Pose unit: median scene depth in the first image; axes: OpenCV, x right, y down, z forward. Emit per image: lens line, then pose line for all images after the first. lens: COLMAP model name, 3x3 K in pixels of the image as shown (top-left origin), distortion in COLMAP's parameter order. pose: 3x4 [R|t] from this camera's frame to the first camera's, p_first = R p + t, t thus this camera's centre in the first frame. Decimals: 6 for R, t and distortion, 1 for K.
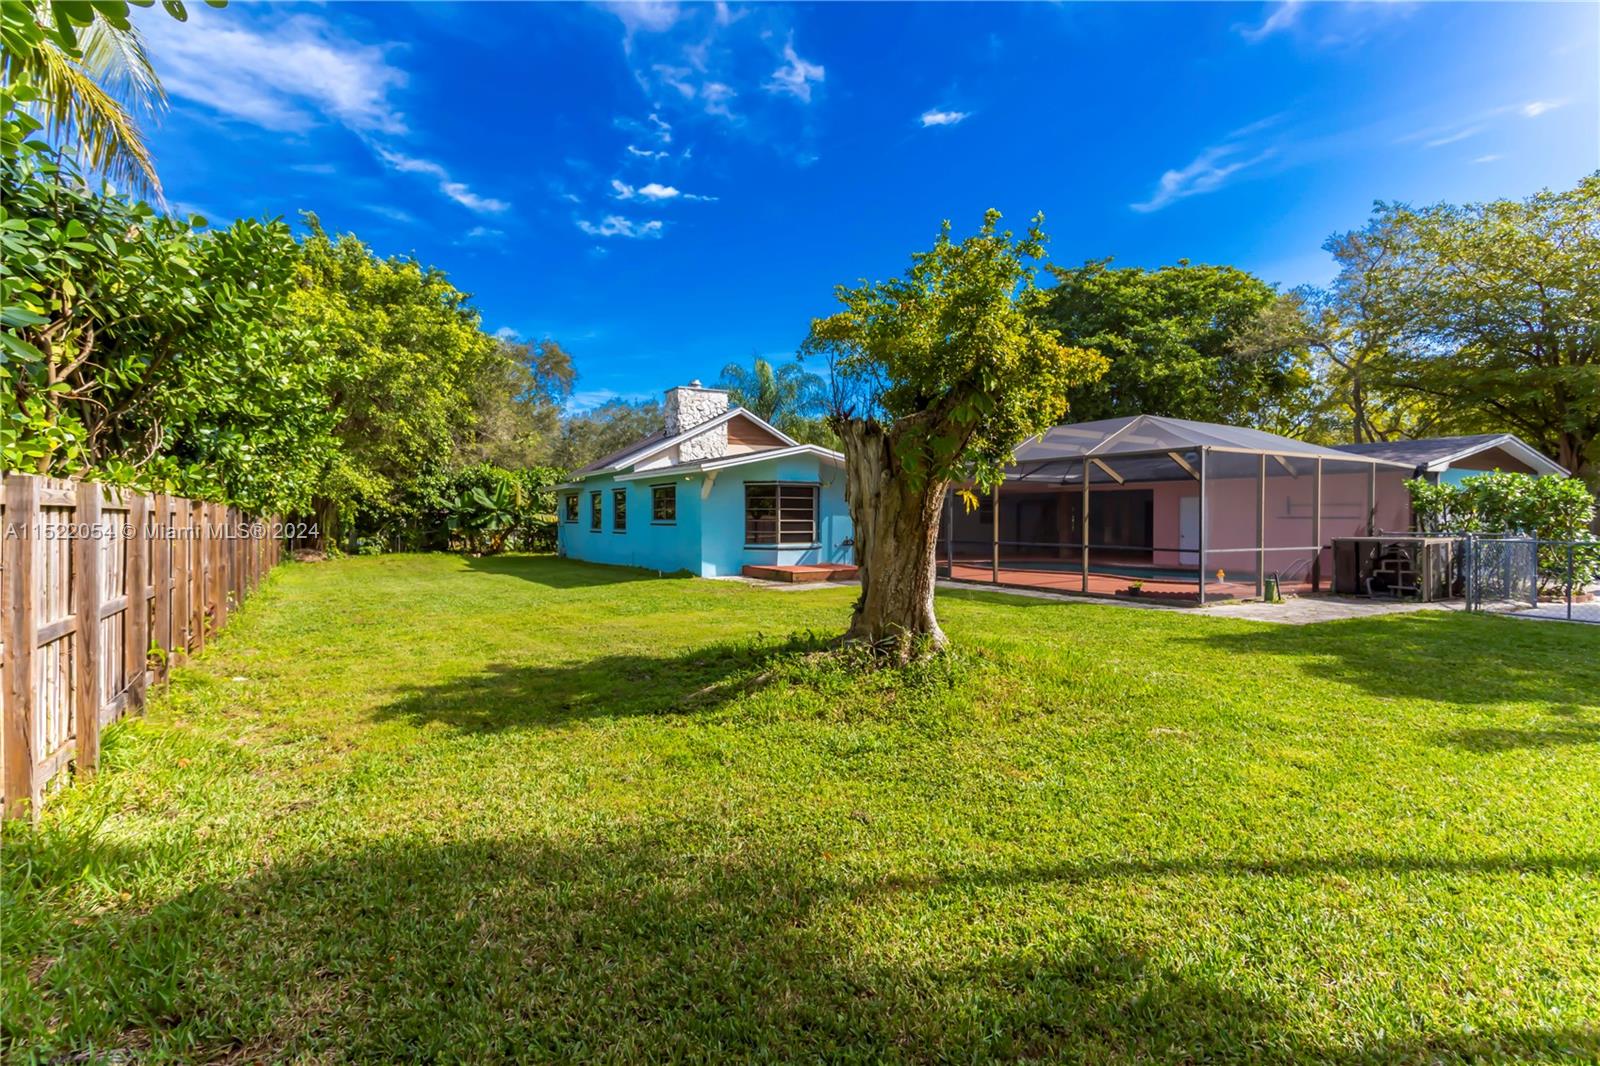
lens RADIAL K [[760.2, 0, 795.5], [0, 760.2, 506.3], [0, 0, 1]] dist [0.012451, -0.000304]
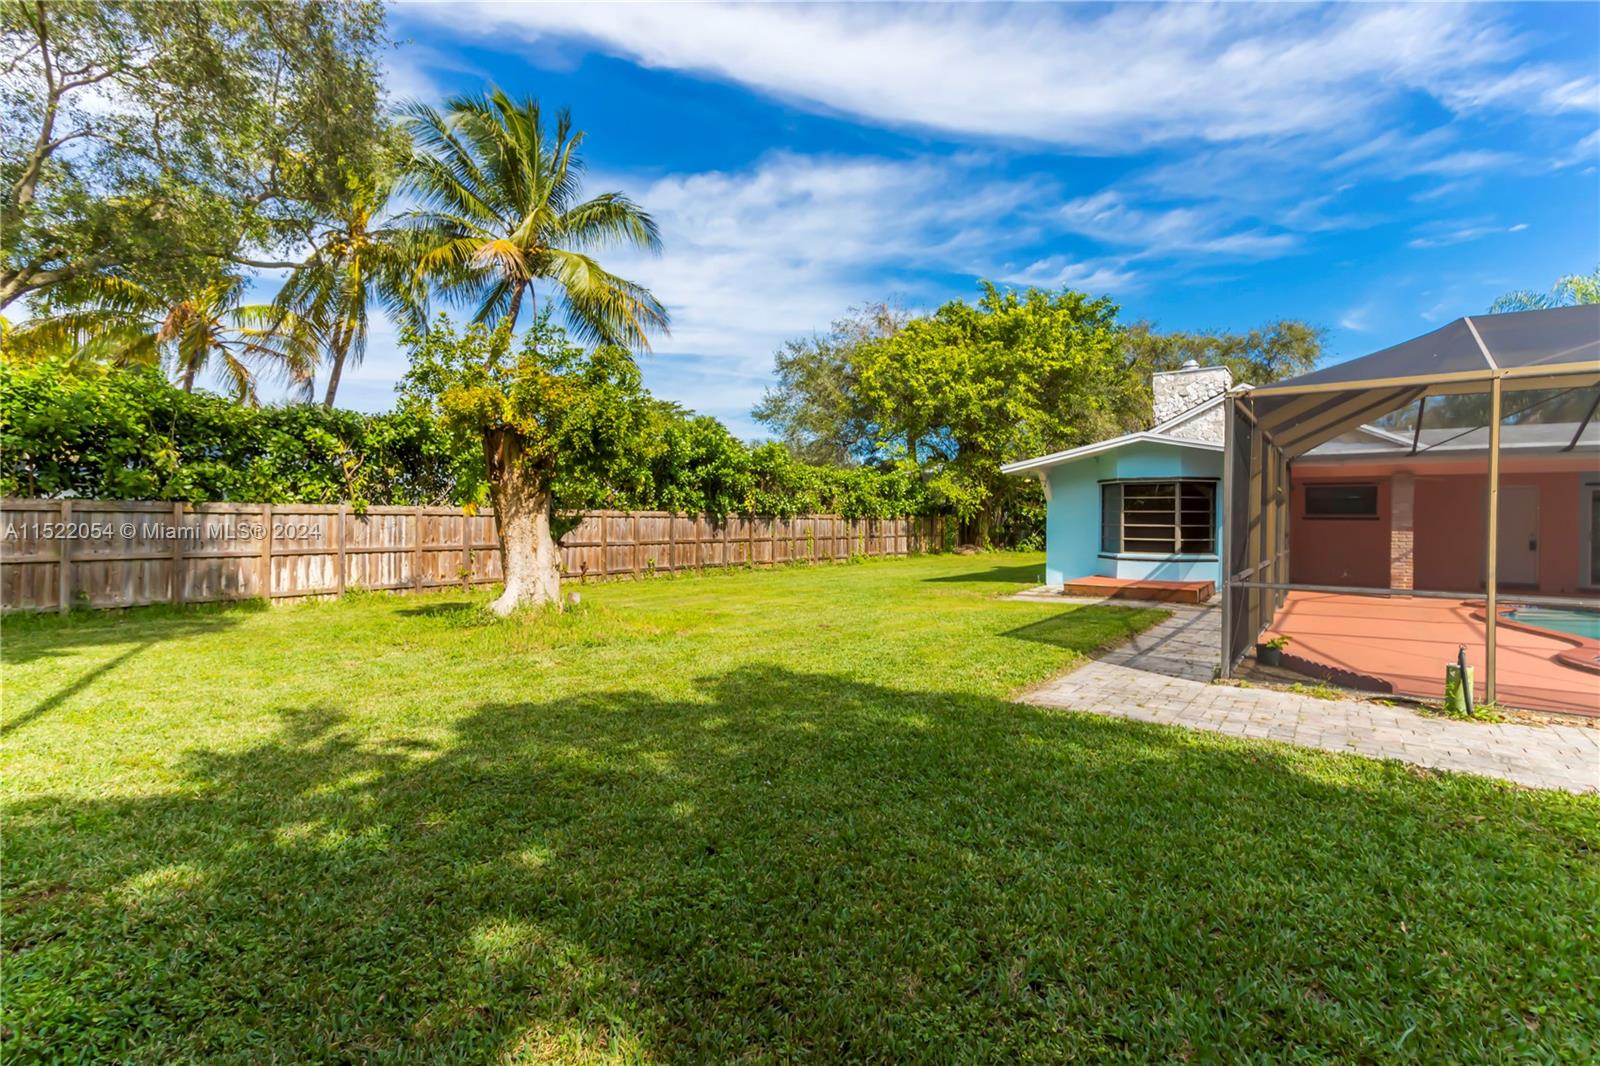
lens RADIAL K [[781.8, 0, 797.3], [0, 781.8, 522.0], [0, 0, 1]] dist [0.023260, 0.000703]
pose [[0.357919, 0.007409, -0.933723, 0.645549], [0.000523, 0.999967, 0.008135, 0.007992], [0.933753, -0.003400, 0.357903, 0.342610]]
